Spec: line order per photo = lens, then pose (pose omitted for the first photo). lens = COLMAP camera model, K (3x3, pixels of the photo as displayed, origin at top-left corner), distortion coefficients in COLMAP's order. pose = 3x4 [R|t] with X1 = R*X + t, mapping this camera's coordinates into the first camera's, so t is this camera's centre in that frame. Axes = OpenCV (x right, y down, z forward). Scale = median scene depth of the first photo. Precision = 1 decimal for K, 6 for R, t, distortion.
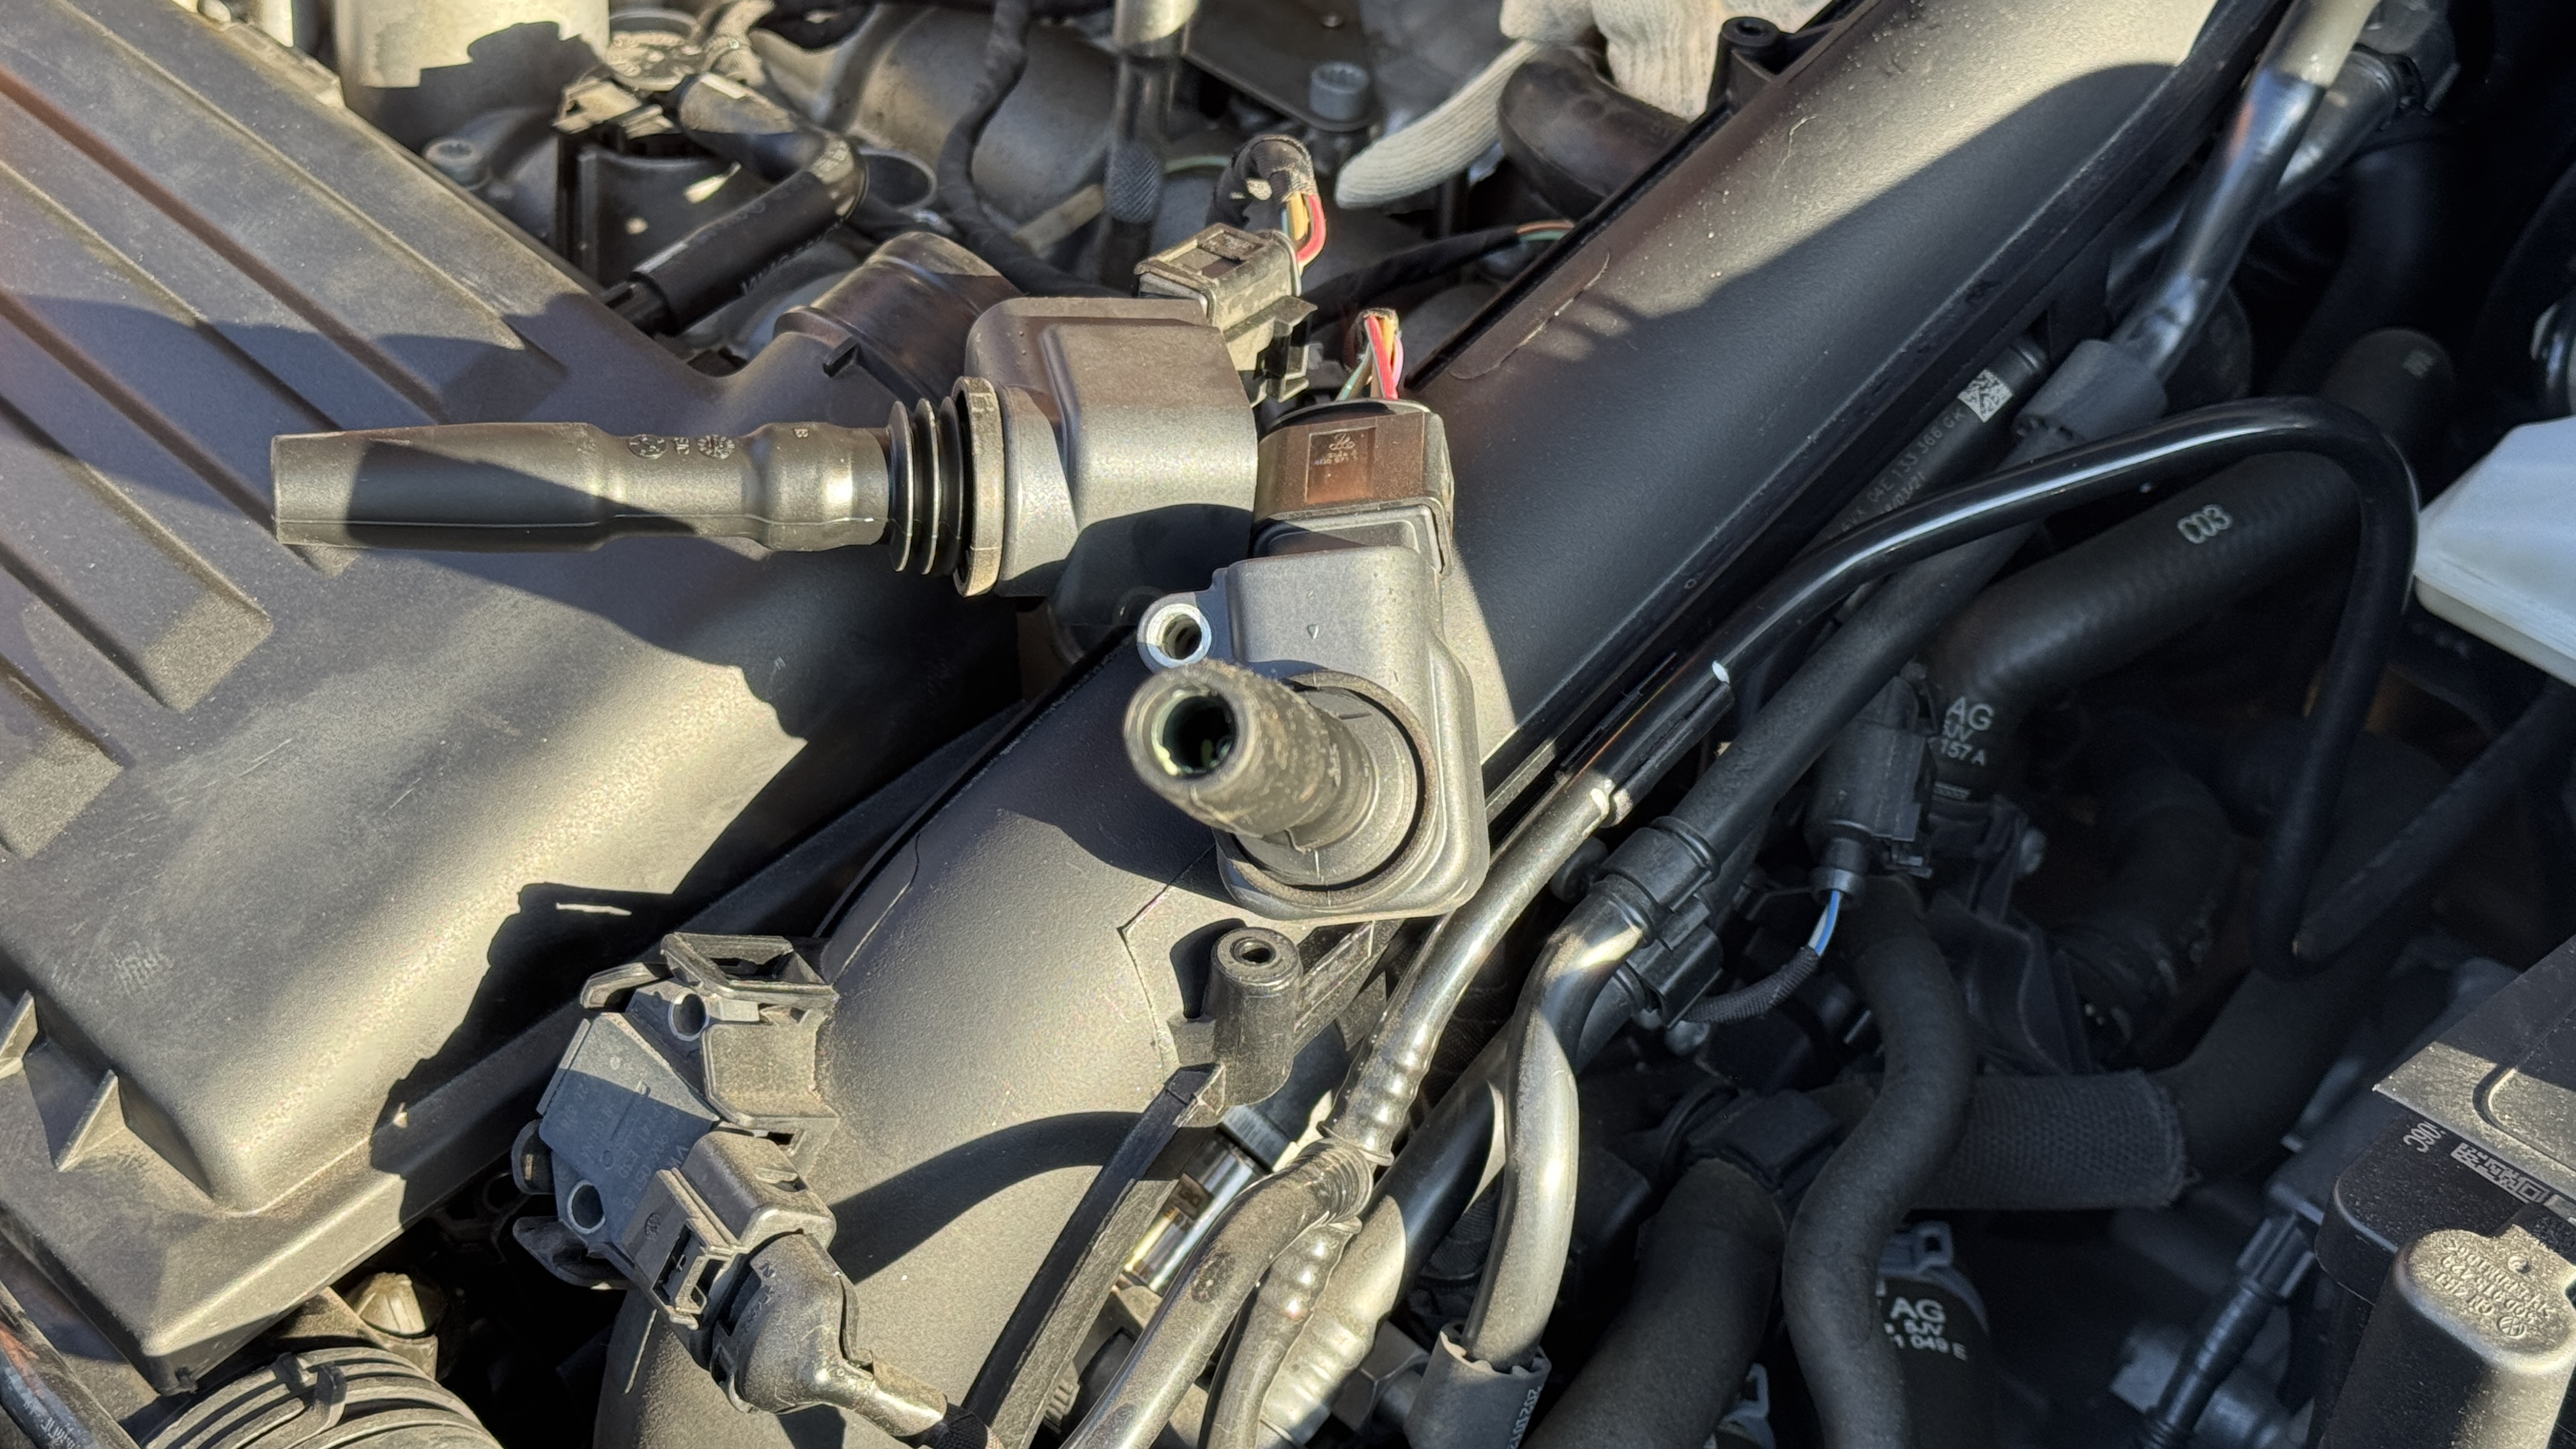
lens RADIAL K [[3885.4, 0, 1266.1], [0, 3885.4, 732.7], [0, 0, 1]] dist [0.059136, 0.000000]
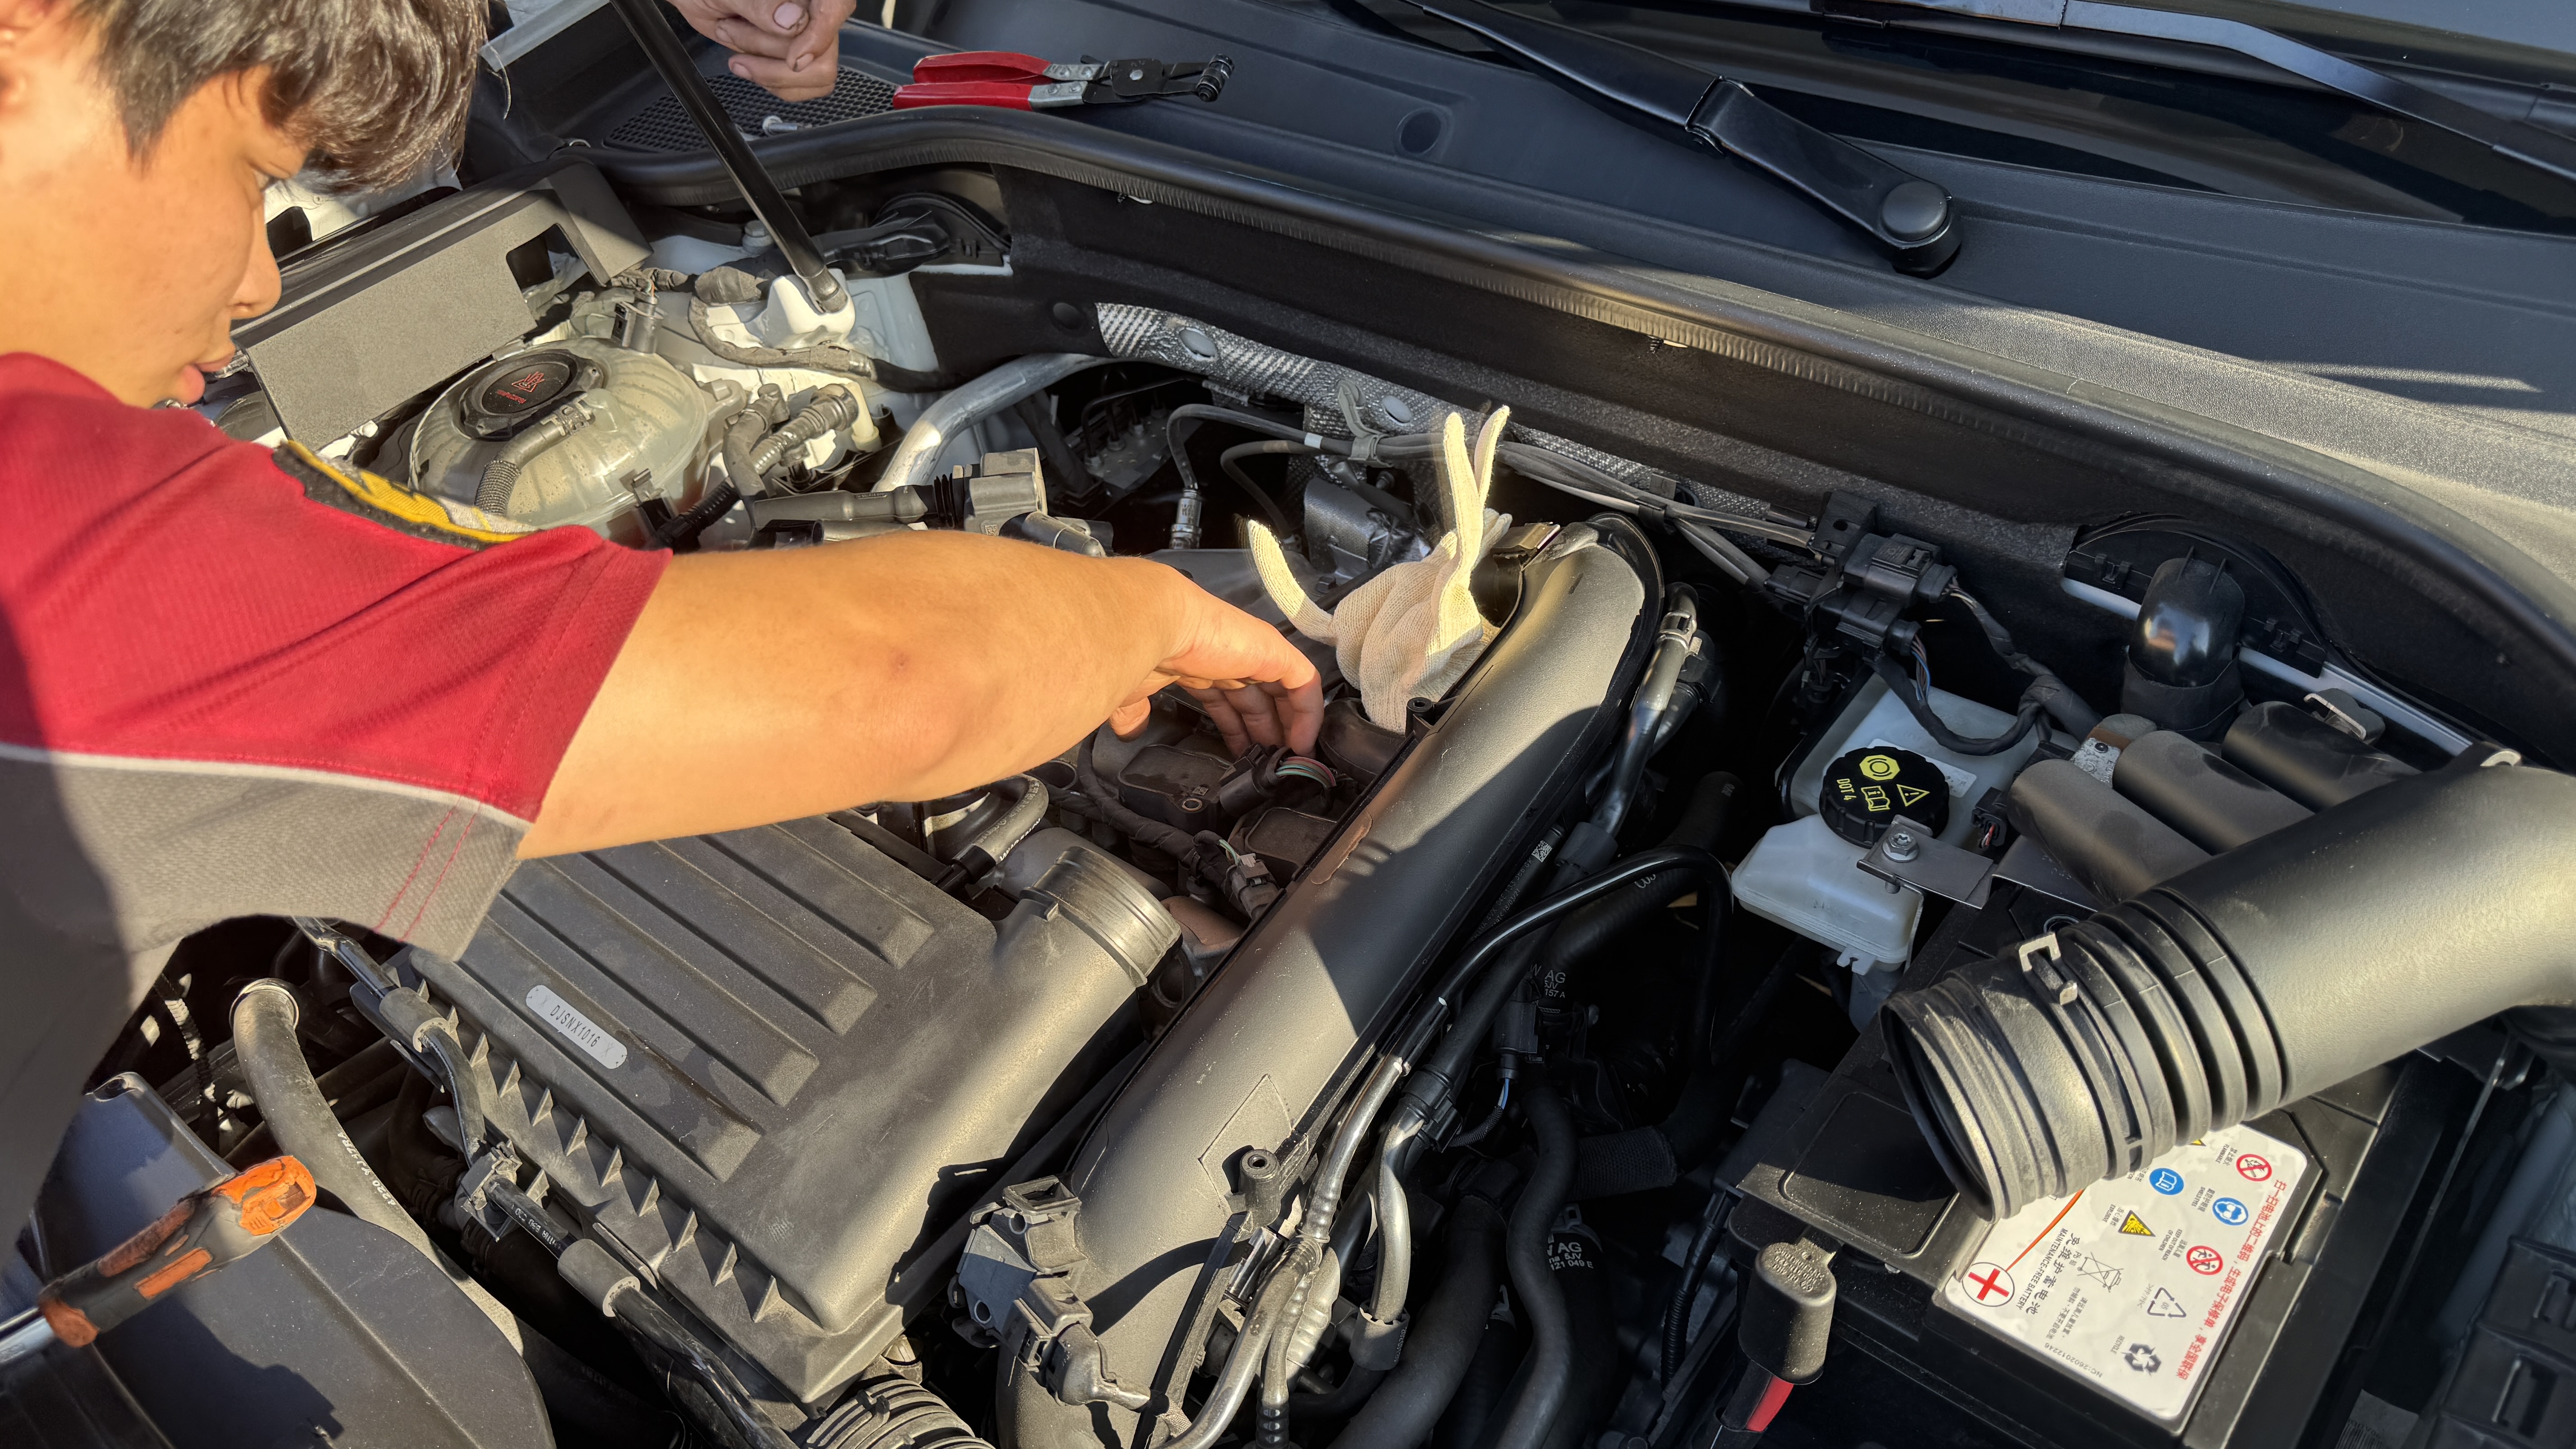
lens RADIAL K [[1836.8, 0, 1261.1], [0, 1836.8, 711.0], [0, 0, 1]] dist [0.031855, -0.039000]
pose [[0.991715, -0.127987, 0.010974, 0.020285], [0.128445, 0.989162, -0.071137, -0.124199], [-0.001750, 0.071957, 0.997406, -0.105964]]
